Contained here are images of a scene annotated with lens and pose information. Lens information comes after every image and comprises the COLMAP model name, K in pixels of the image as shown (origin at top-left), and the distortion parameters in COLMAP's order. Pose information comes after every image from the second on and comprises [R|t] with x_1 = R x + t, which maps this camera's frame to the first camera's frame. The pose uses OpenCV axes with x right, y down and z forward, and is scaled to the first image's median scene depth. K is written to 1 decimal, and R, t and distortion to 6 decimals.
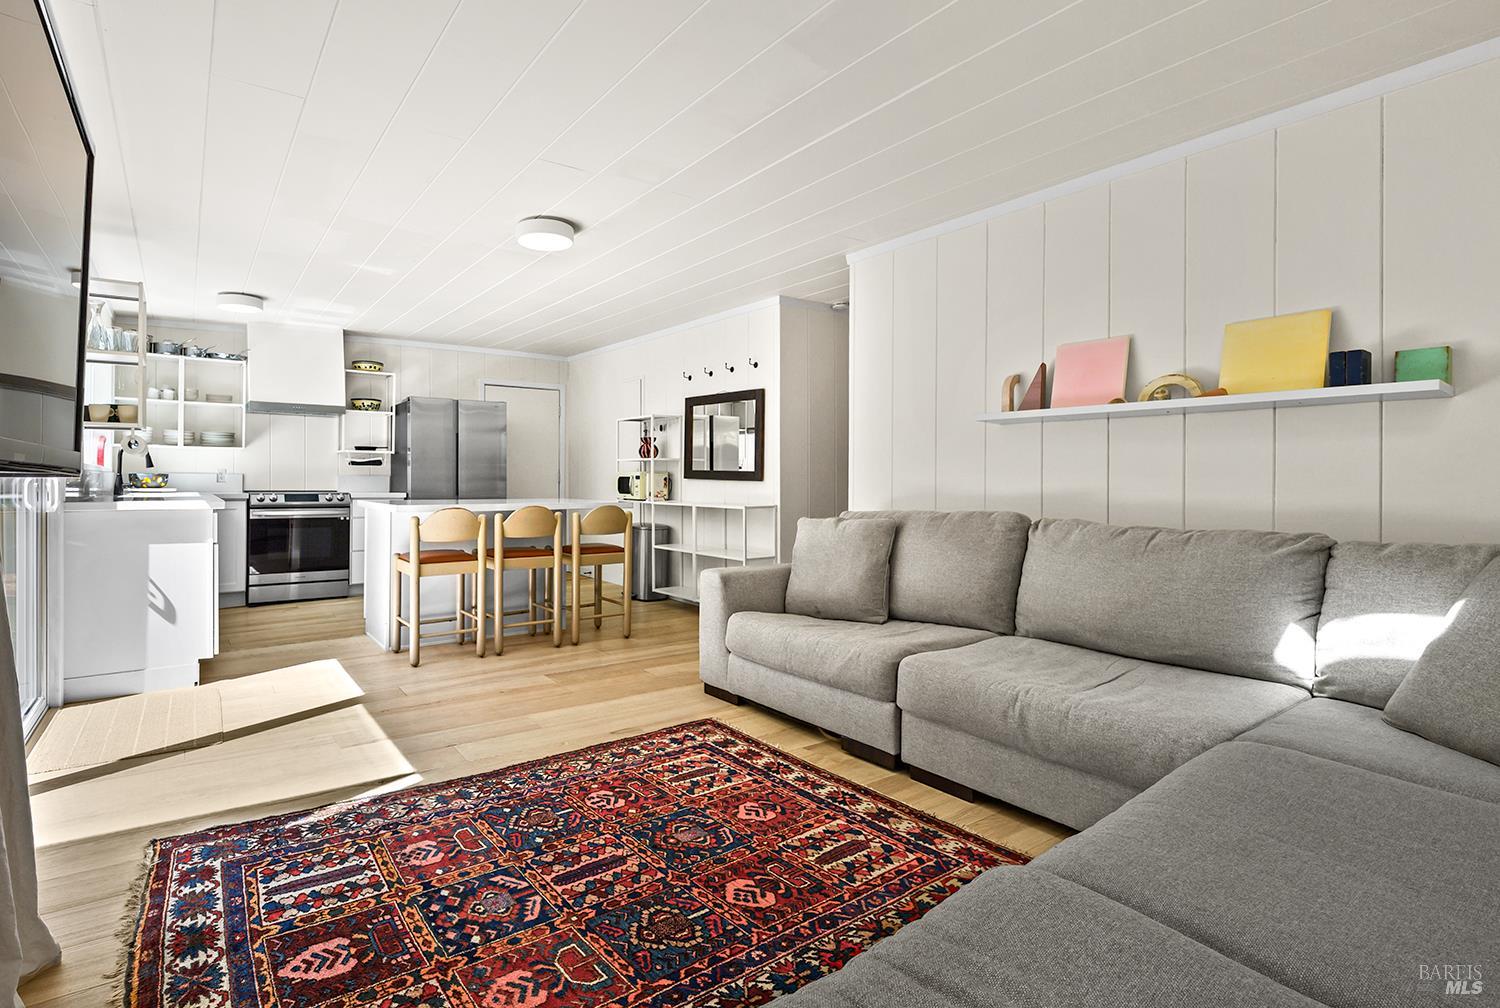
lens RADIAL K [[728.8, 0, 672.7], [0, 728.8, 476.4], [0, 0, 1]] dist [-0.005851, -0.003440]
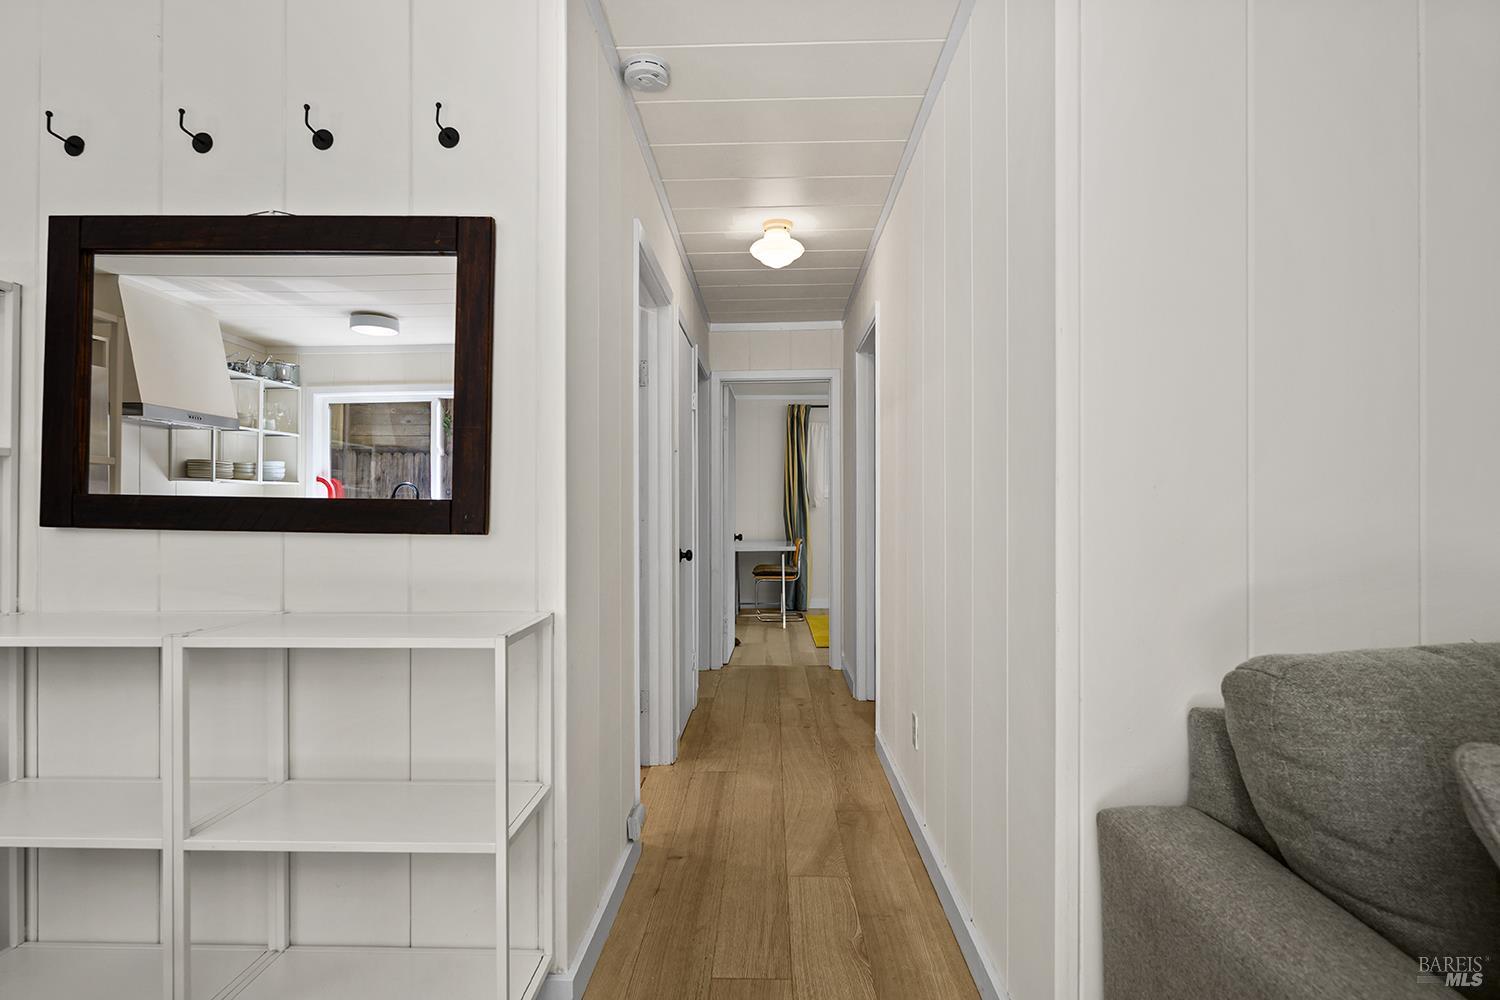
lens RADIAL K [[772.5, 0, 746.4], [0, 772.5, 508.9], [0, 0, 1]] dist [-0.001106, -0.000337]
pose [[0.587913, 0.006157, 0.808901, -0.072369], [-0.002663, 0.999980, -0.005676, -0.002844], [-0.808920, 0.001183, 0.587918, 0.786336]]
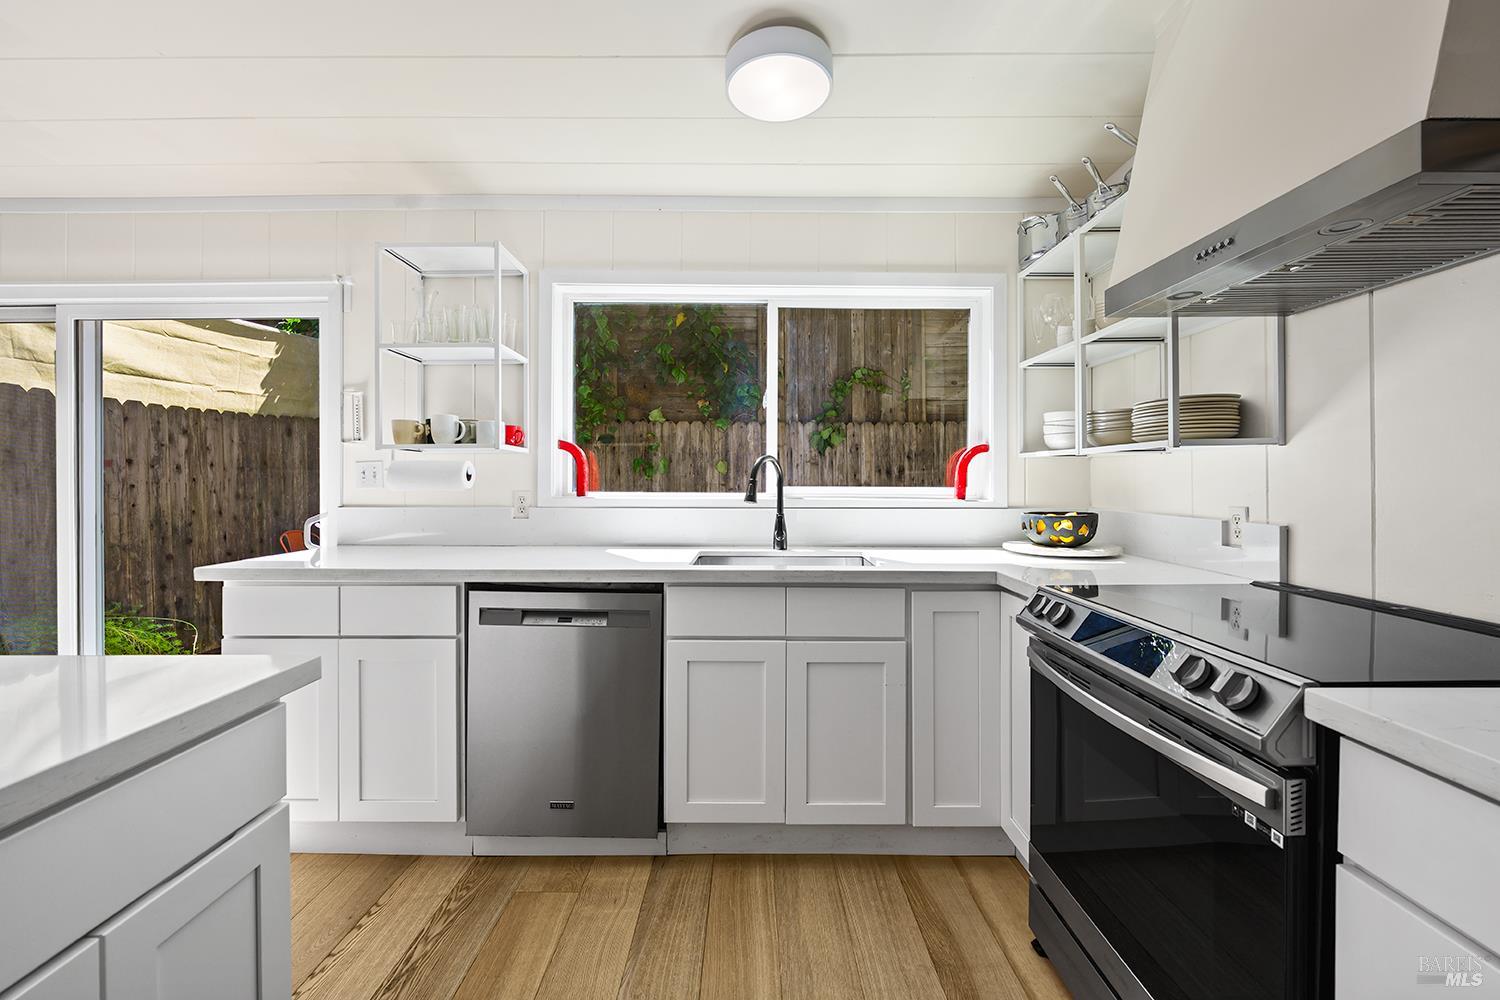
lens RADIAL K [[605.5, 0, 769.5], [0, 605.5, 489.6], [0, 0, 1]] dist [-0.009477, 0.001311]
pose [[-0.558074, 0.006707, -0.829764, -0.343842], [0.000795, 0.999971, 0.007548, -0.024945], [0.829791, 0.003553, -0.558063, 1.215502]]
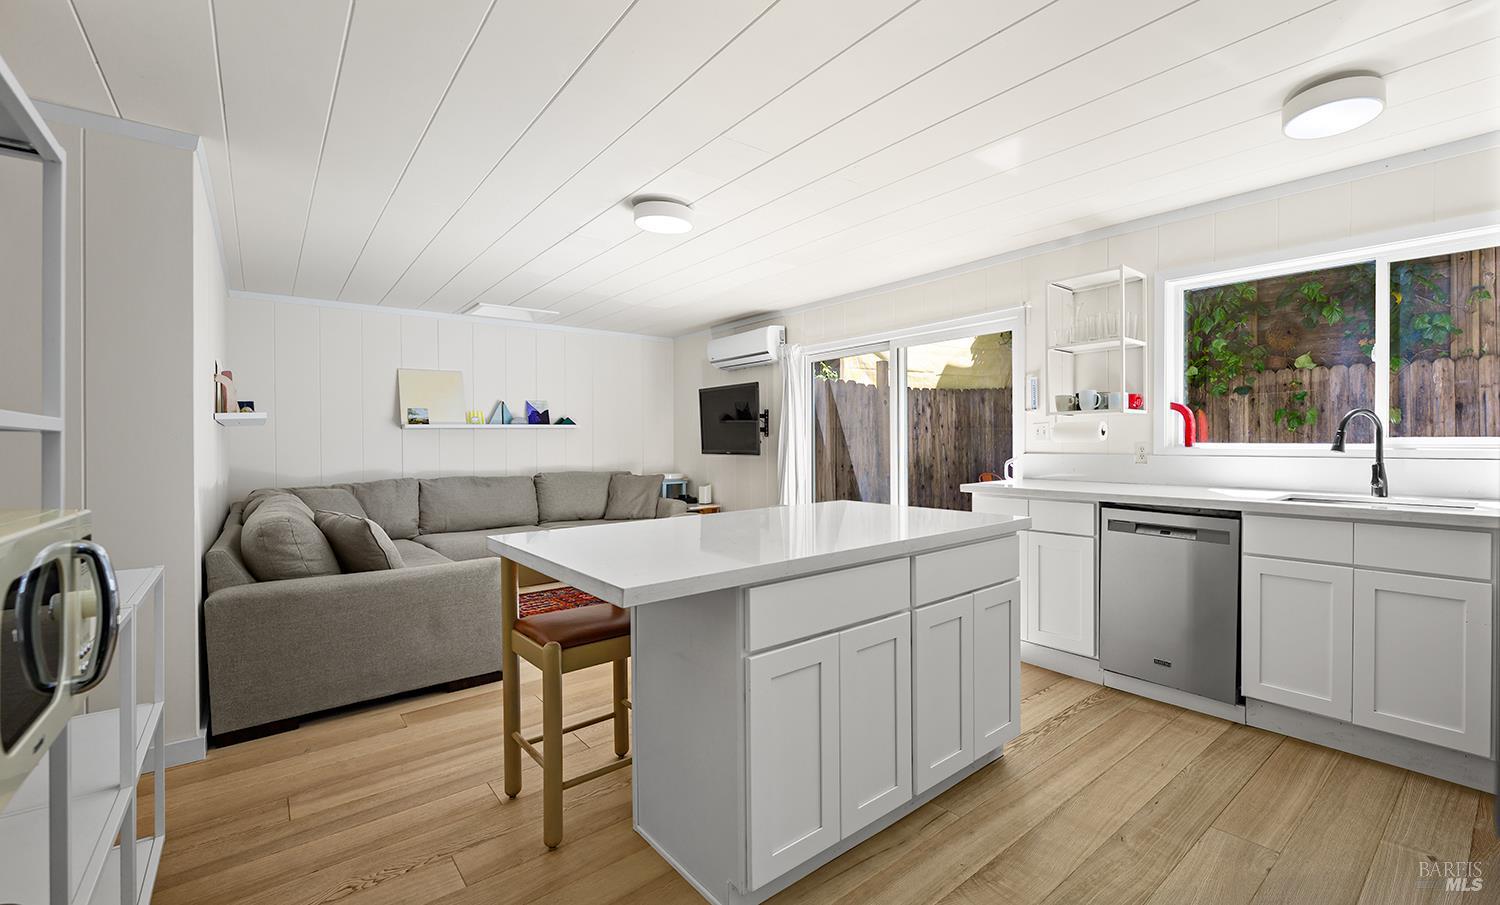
lens RADIAL K [[661.4, 0, 855.1], [0, 661.4, 444.6], [0, 0, 1]] dist [-0.016542, 0.003518]
pose [[-0.990396, 0.008734, -0.137985, -0.234795], [0.008071, 0.999953, 0.005362, -0.024349], [0.138026, 0.004196, -0.990420, 1.435468]]
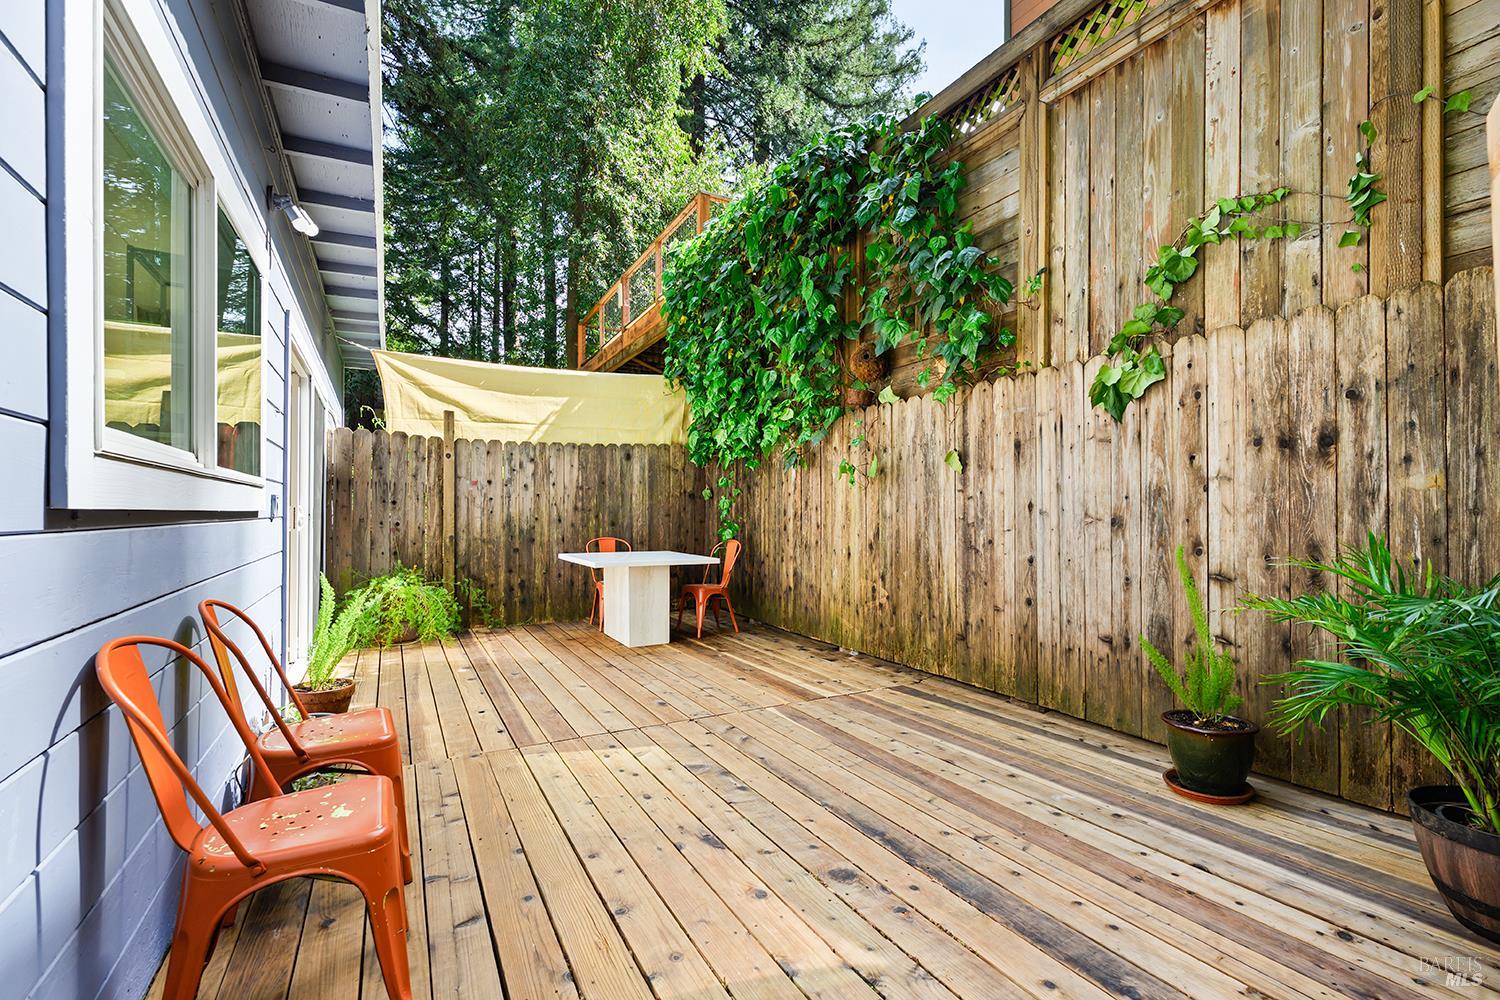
lens RADIAL K [[638.2, 0, 749.2], [0, 638.2, 518.4], [0, 0, 1]] dist [-0.011644, 0.000632]
pose [[-0.996913, -0.007387, 0.078164, -1.095179], [-0.007490, 0.999971, -0.001021, 0.009773], [-0.078154, -0.001603, -0.996940, 1.249664]]
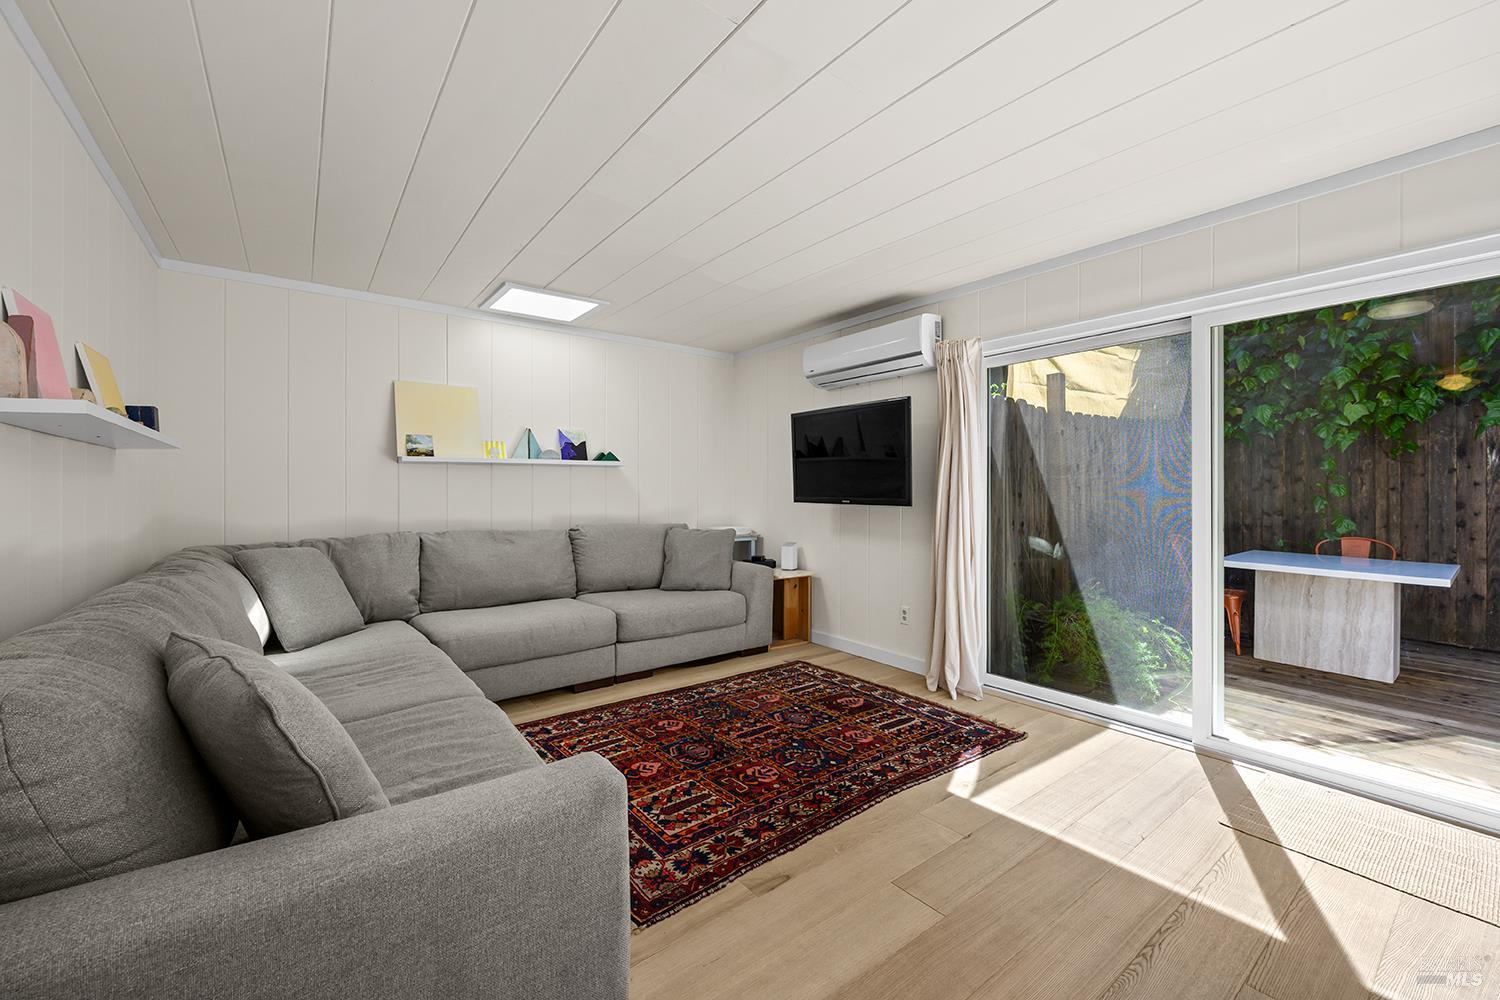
lens RADIAL K [[605.5, 0, 747.7], [0, 605.5, 494.1], [0, 0, 1]] dist [-0.009477, 0.001311]
pose [[-0.998973, -0.003845, -0.045137, -0.008800], [-0.004080, 0.999979, 0.005099, -0.018138], [0.045117, 0.005278, -0.998968, 0.957701]]
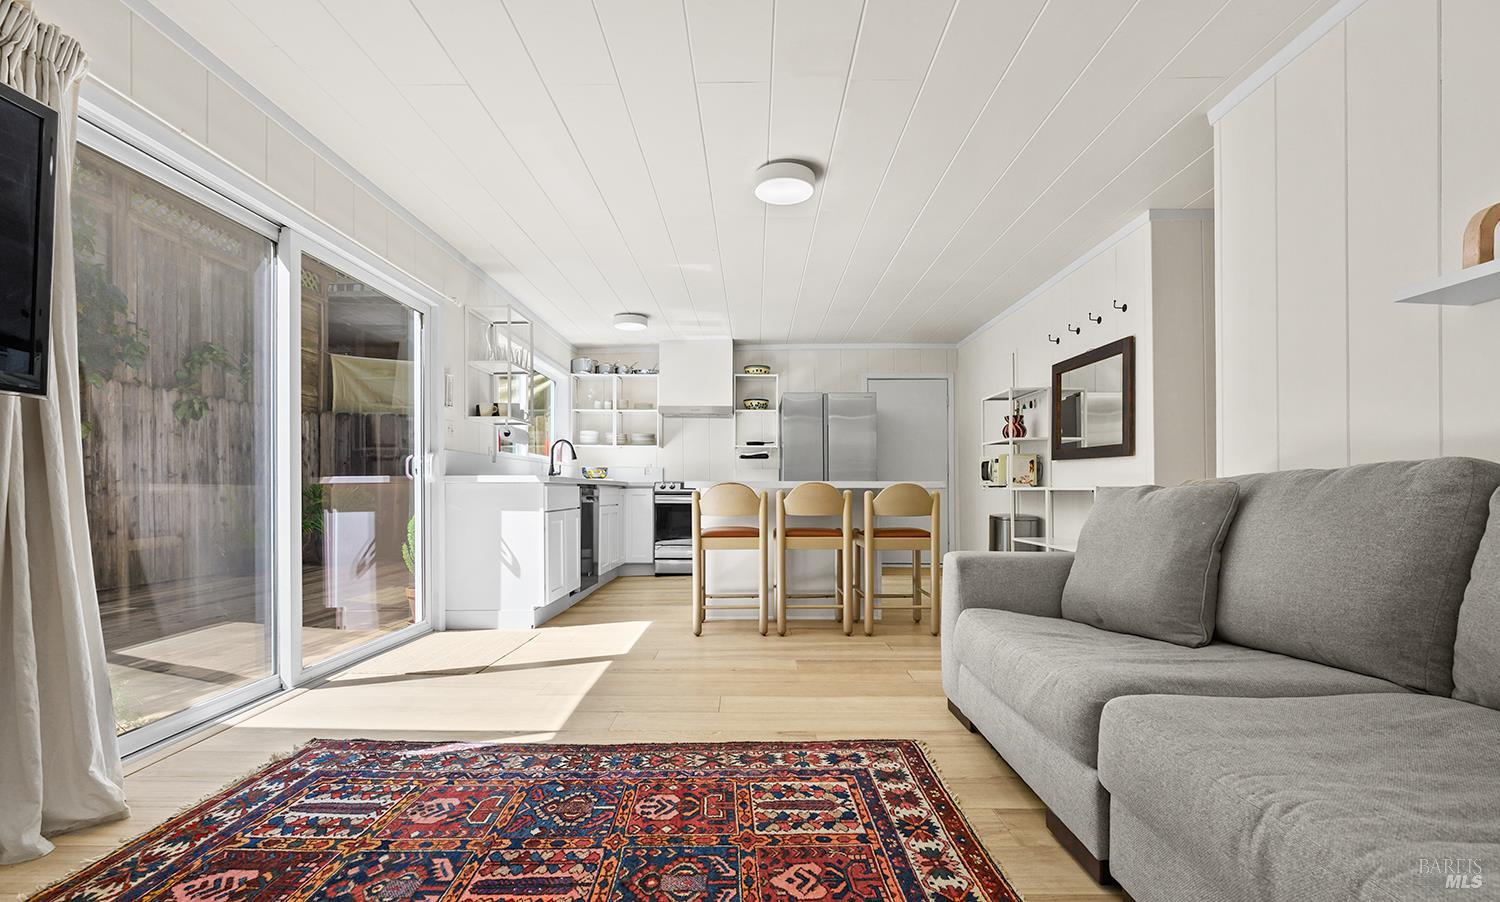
lens RADIAL K [[661.4, 0, 757.3], [0, 661.4, 487.5], [0, 0, 1]] dist [-0.016542, 0.003518]
pose [[0.831554, -0.007204, -0.555397, 0.193608], [0.006964, 0.999973, -0.002544, 0.042193], [0.555401, -0.001752, 0.831581, 0.211363]]
